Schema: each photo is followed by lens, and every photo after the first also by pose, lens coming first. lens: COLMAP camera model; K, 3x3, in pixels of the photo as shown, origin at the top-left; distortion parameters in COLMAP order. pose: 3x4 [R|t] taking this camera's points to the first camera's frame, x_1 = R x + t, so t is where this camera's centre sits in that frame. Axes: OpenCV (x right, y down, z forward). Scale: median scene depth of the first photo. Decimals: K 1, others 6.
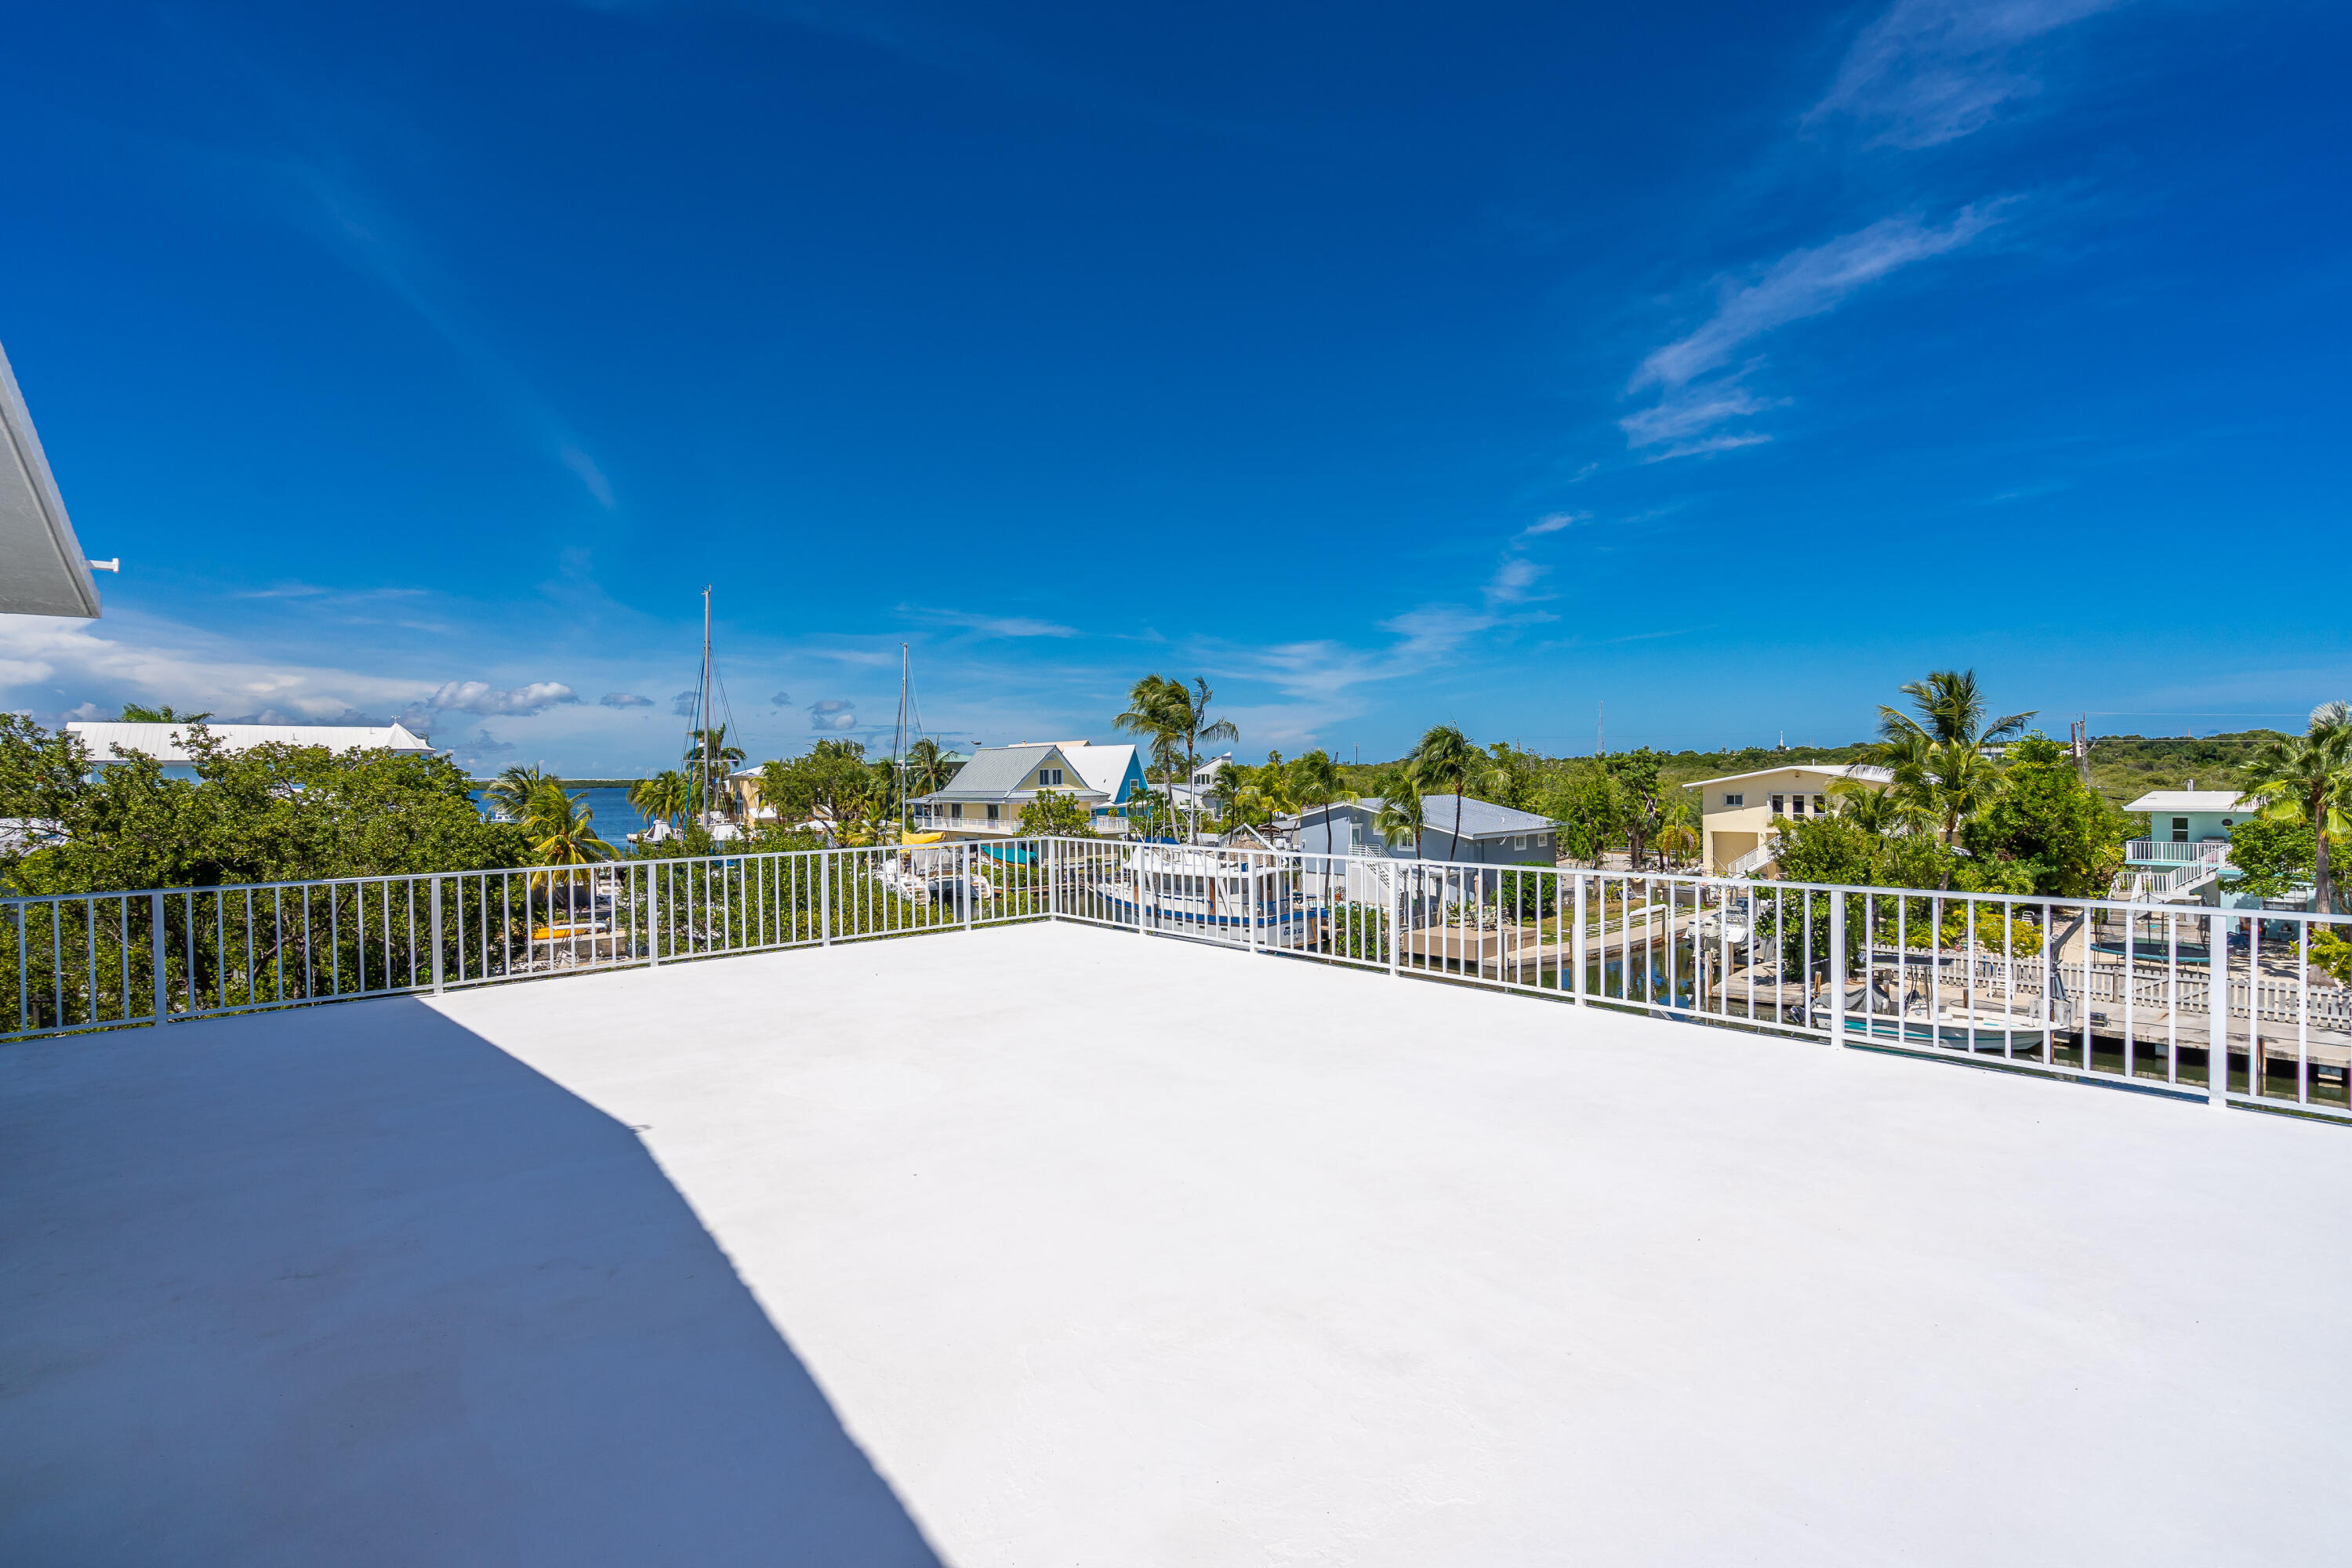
lens RADIAL K [[1071.4, 0, 1162.9], [0, 1071.4, 777.9], [0, 0, 1]] dist [-0.006183, 0.003118]
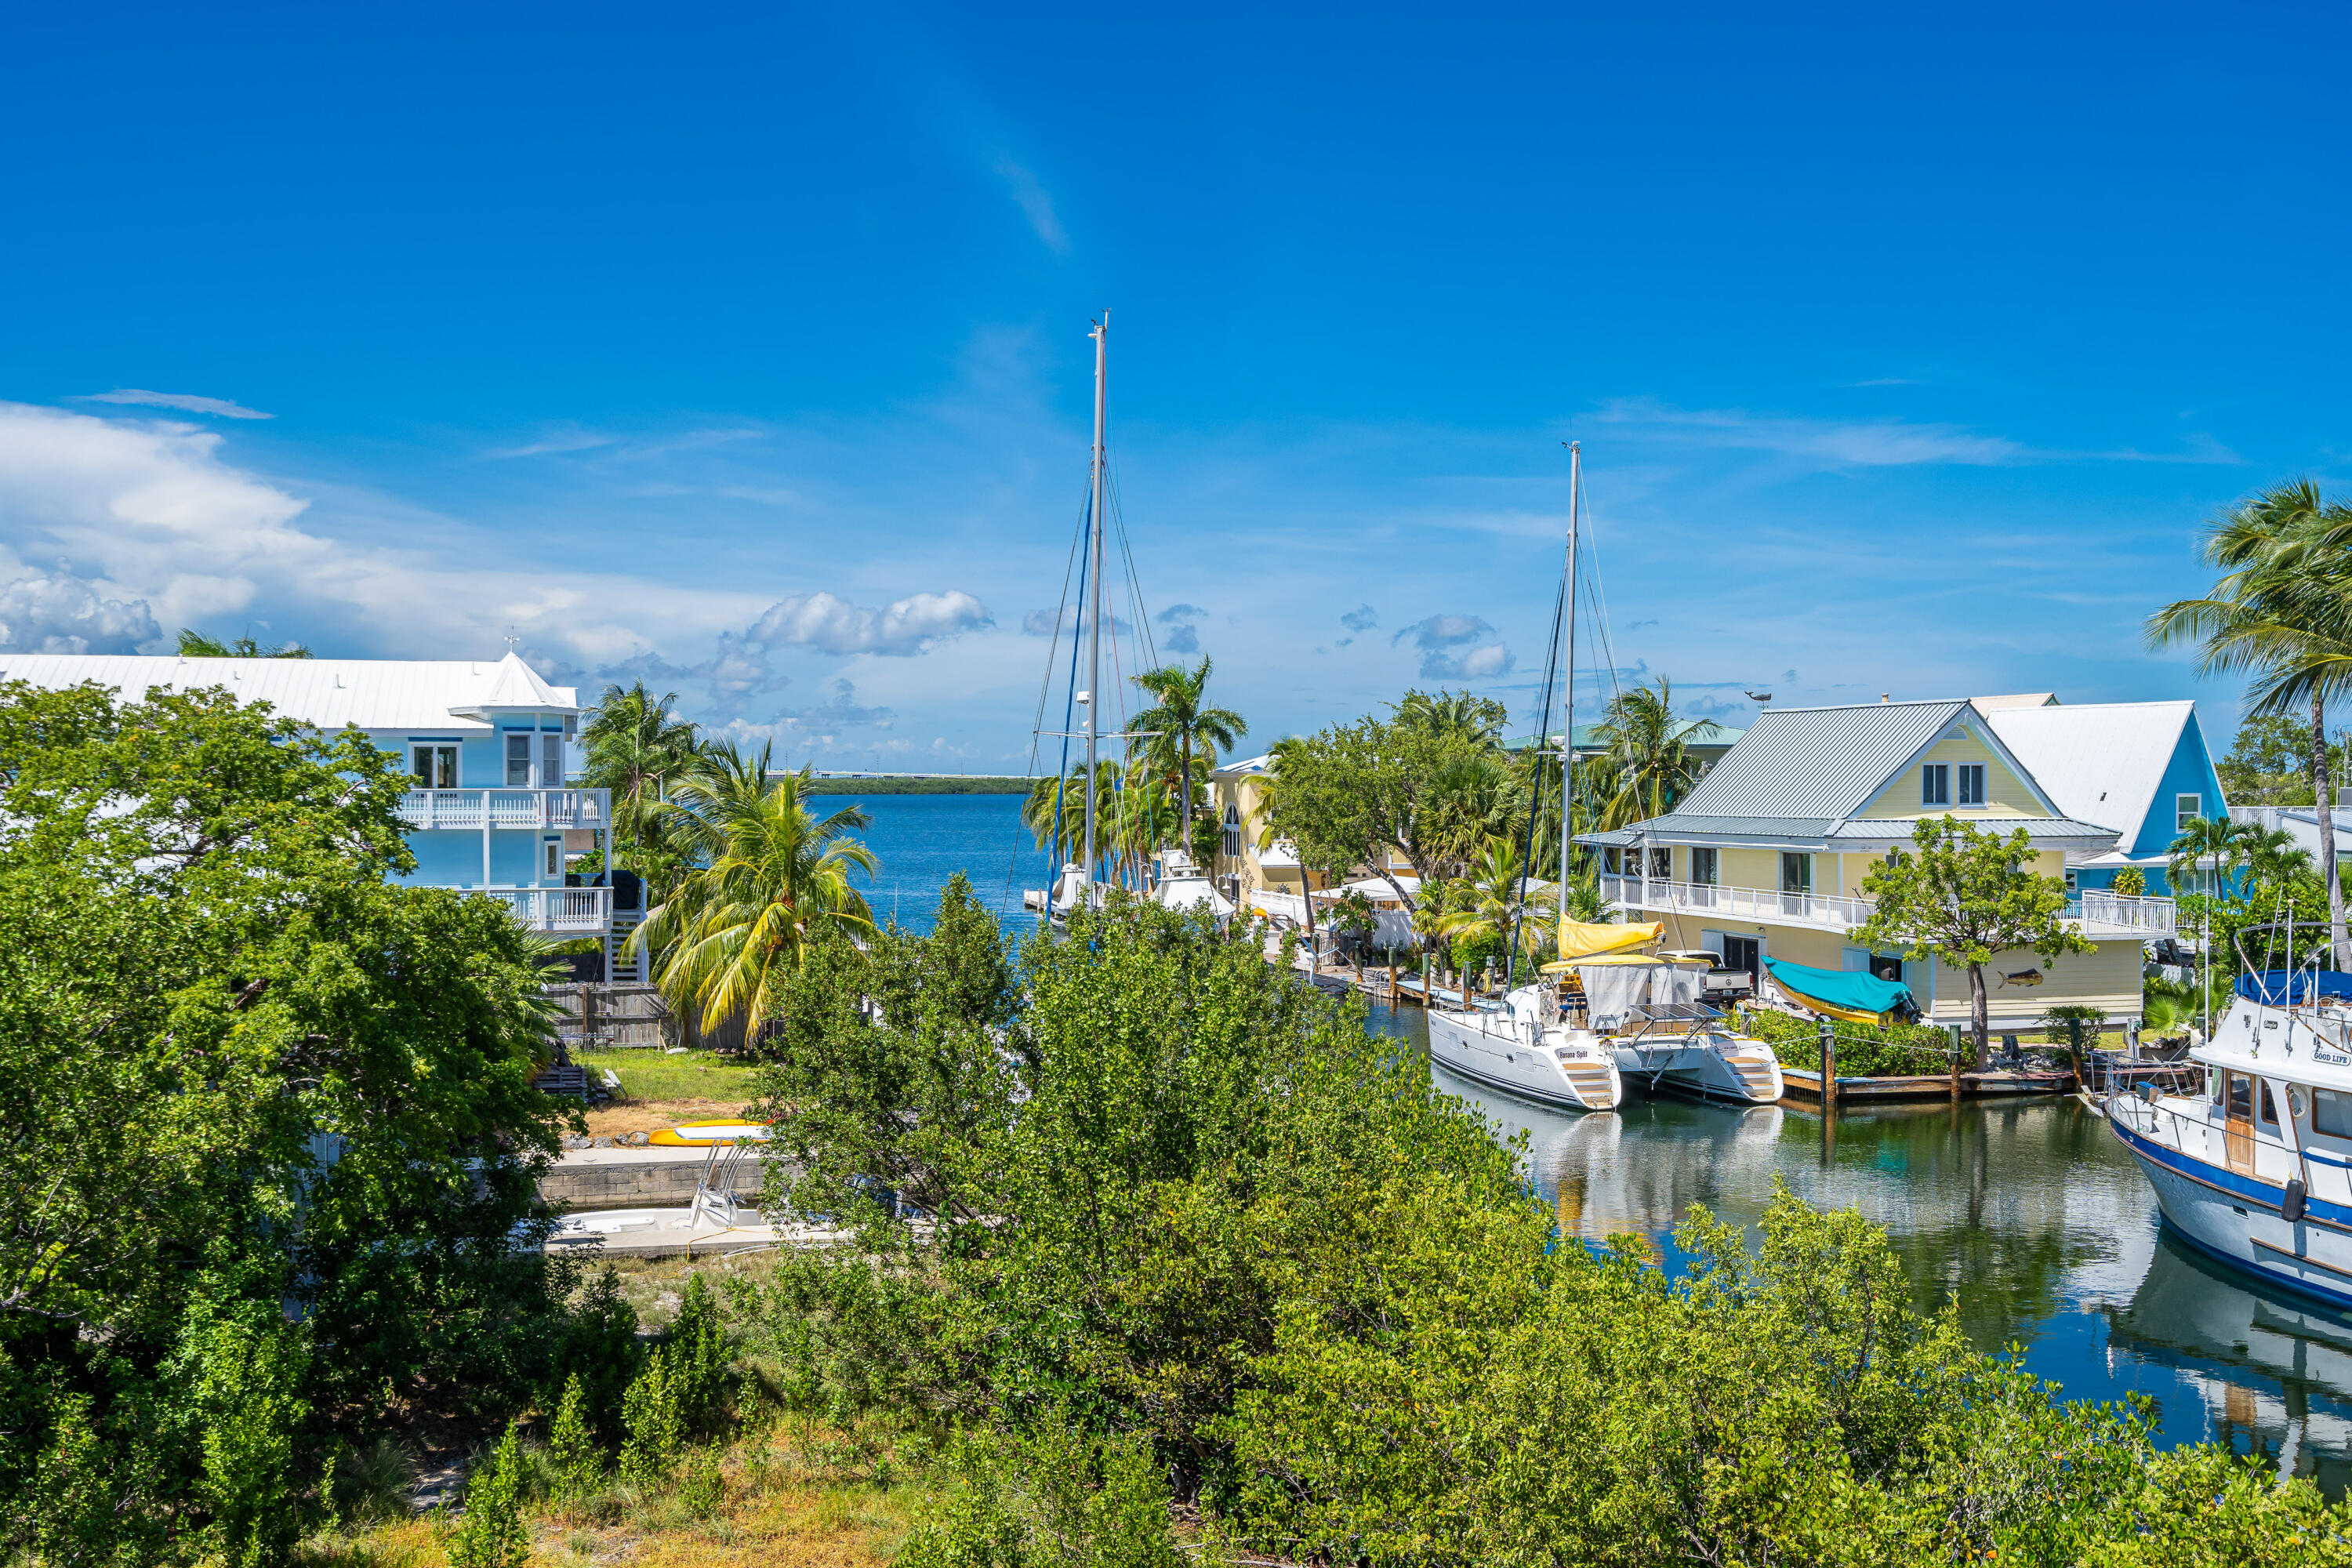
lens RADIAL K [[2326.5, 0, 1177.4], [0, 2326.5, 804.1], [0, 0, 1]] dist [-0.000596, 0.000000]
pose [[0.911550, 0.017091, -0.410834, -0.017254], [-0.013334, 0.999839, 0.012010, 0.000084], [0.410974, -0.005470, 0.911631, 0.138505]]
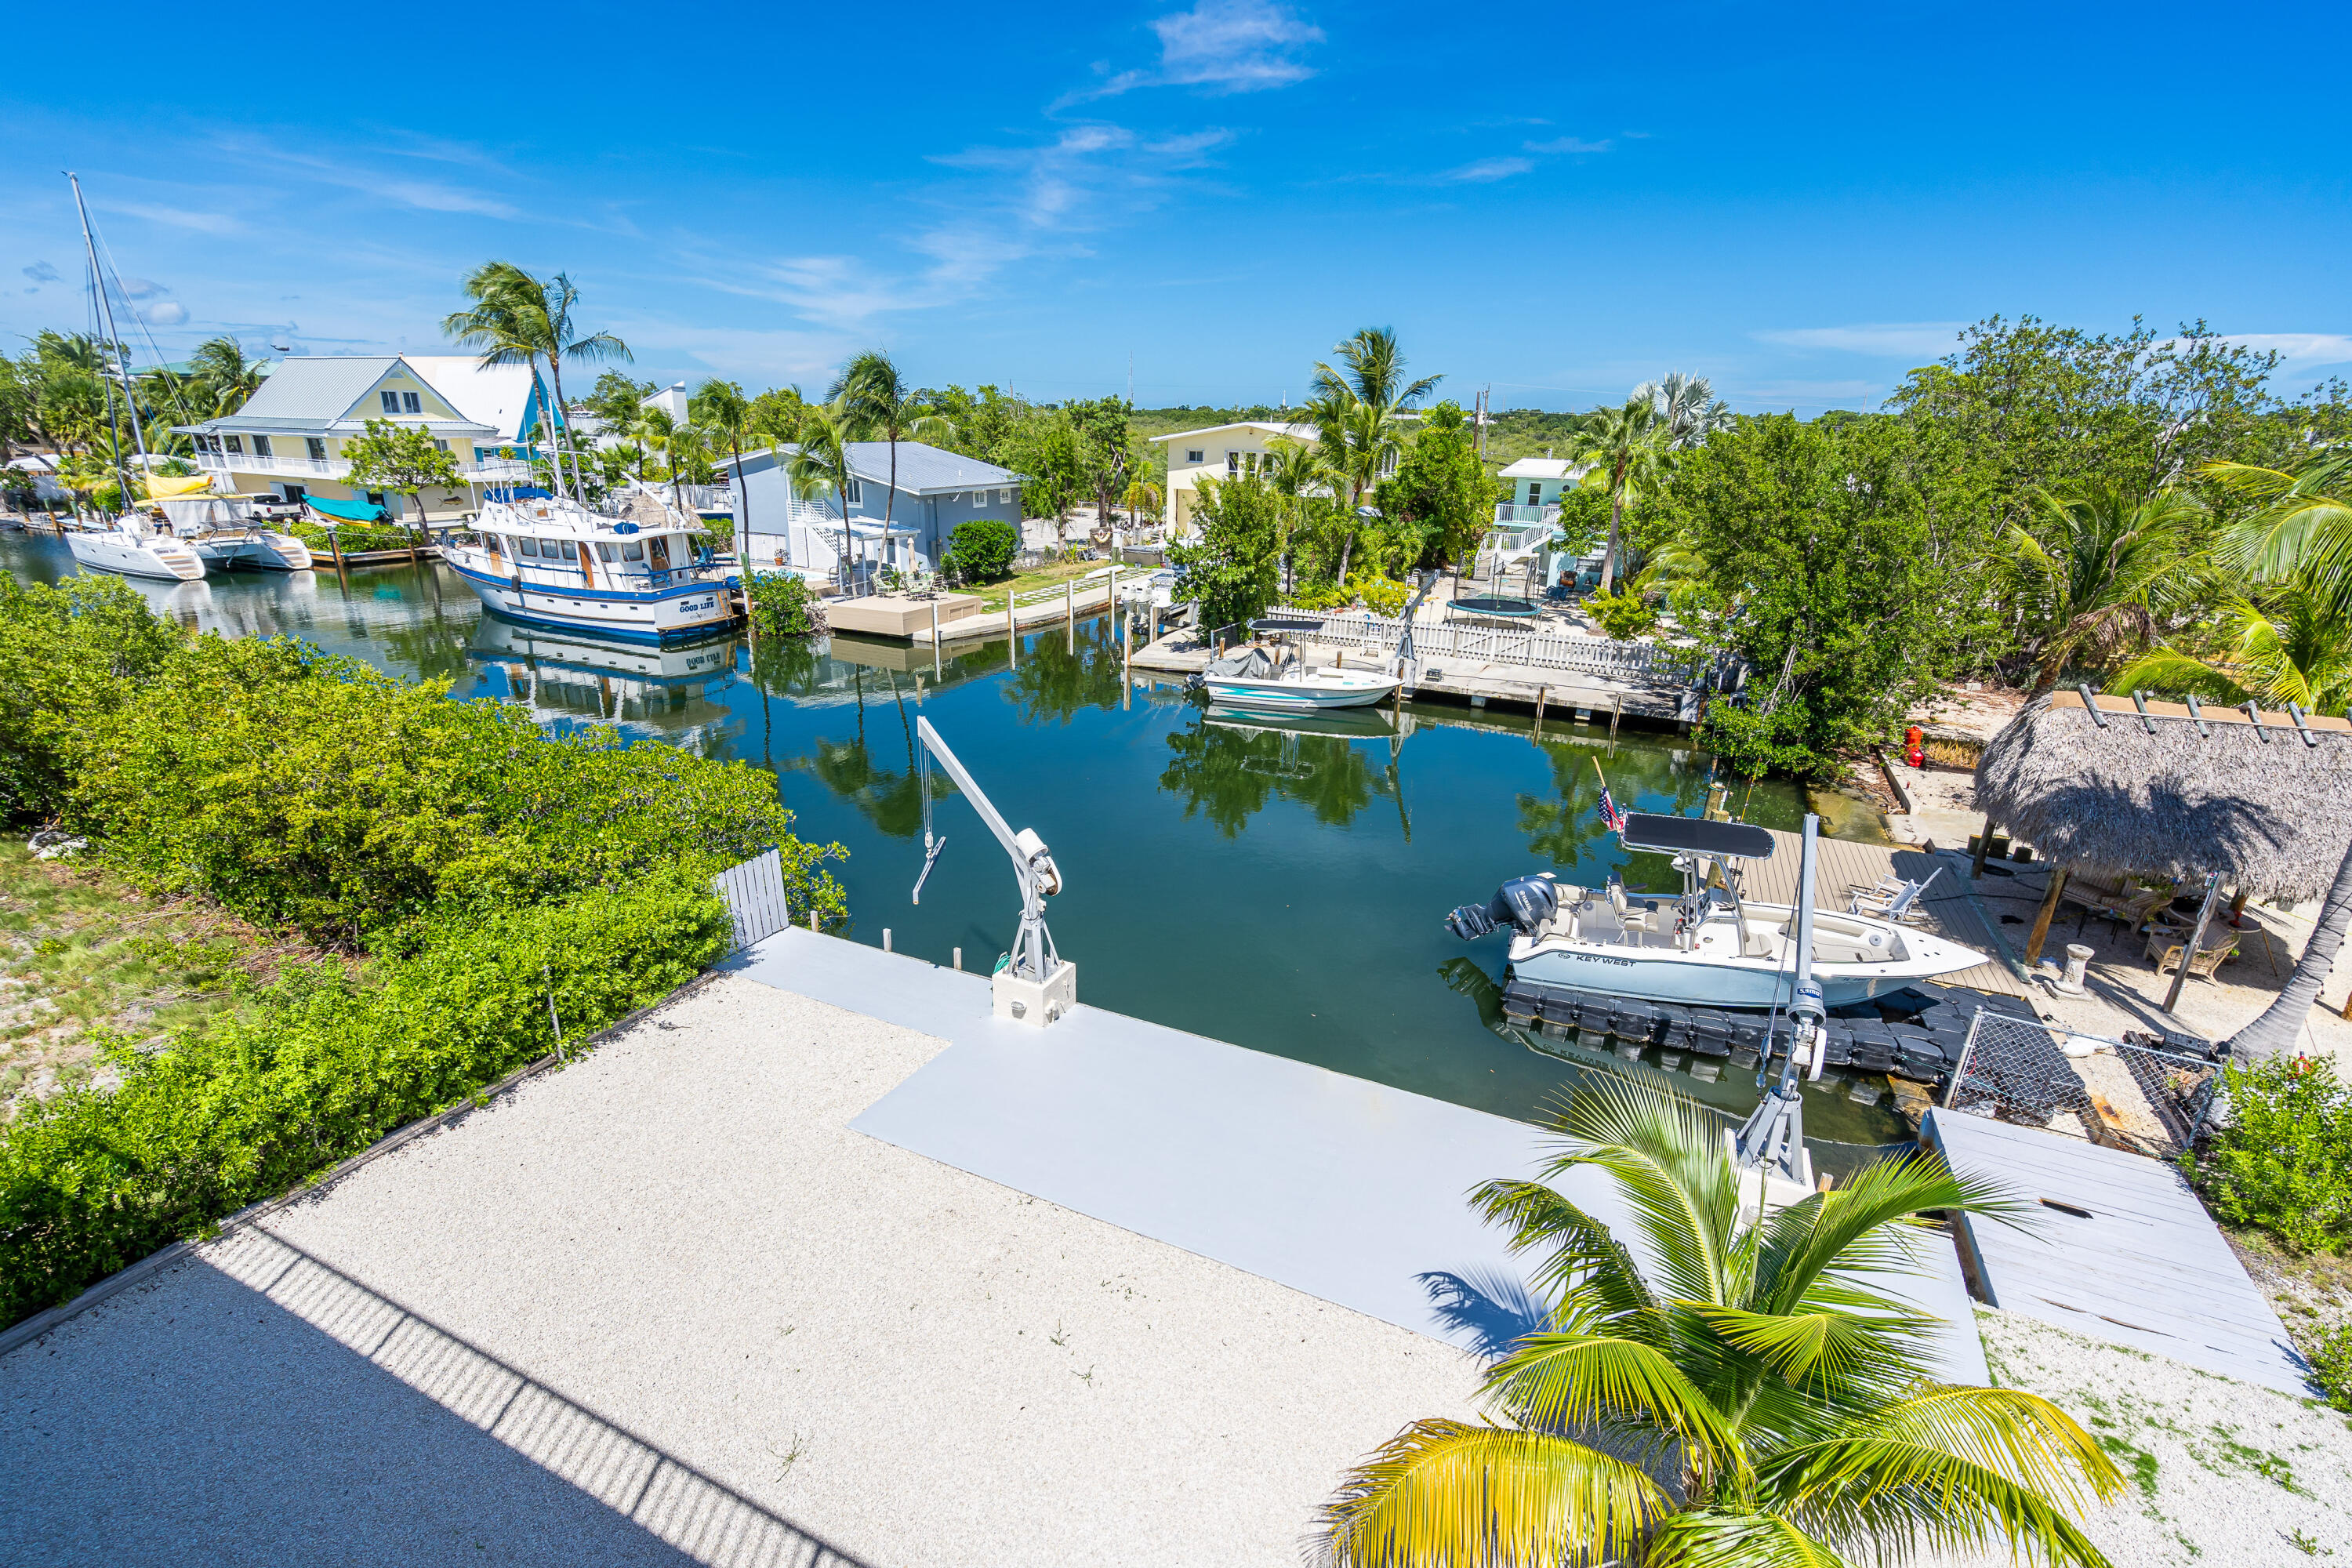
lens RADIAL K [[1071.4, 0, 1169.5], [0, 1071.4, 786.8], [0, 0, 1]] dist [-0.006183, 0.003118]
pose [[0.911727, -0.097840, 0.398974, 0.063229], [-0.035801, 0.948603, 0.314437, -0.000082], [-0.409233, -0.300965, 0.861365, 0.046953]]
